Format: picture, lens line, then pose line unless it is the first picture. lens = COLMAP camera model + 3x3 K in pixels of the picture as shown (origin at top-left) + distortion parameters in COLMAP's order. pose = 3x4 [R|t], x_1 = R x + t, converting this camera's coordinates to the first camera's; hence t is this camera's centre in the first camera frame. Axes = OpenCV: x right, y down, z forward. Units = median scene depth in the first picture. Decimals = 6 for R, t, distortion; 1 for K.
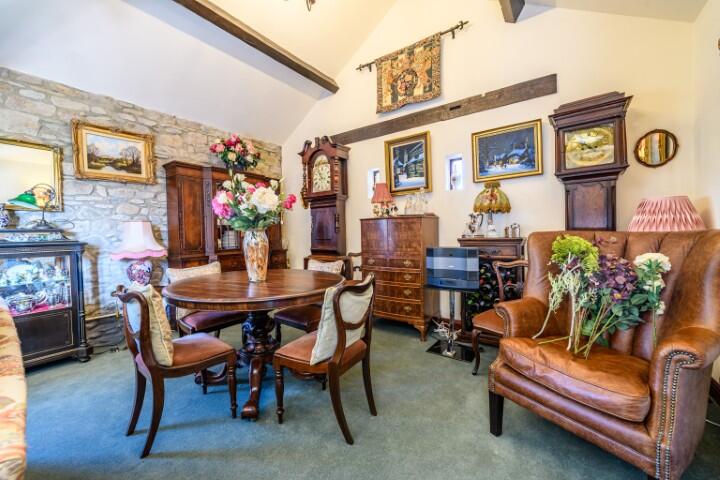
lens RADIAL K [[290.4, 0, 359.8], [0, 290.4, 236.4], [0, 0, 1]] dist [0.001009, 0.000172]
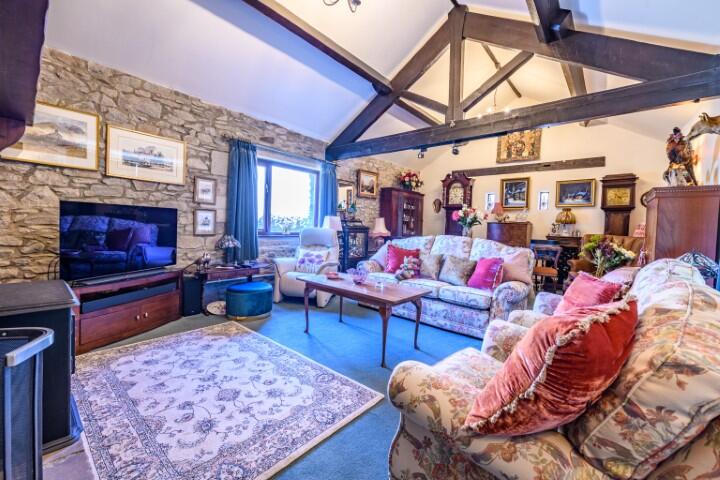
lens RADIAL K [[298.9, 0, 359.6], [0, 298.9, 237.6], [0, 0, 1]] dist [0.002674, -0.004610]
pose [[0.994805, 0.057170, -0.084227, -0.692894], [-0.054869, 0.998061, 0.029389, 0.027830], [0.085744, -0.024615, 0.996013, -1.042936]]
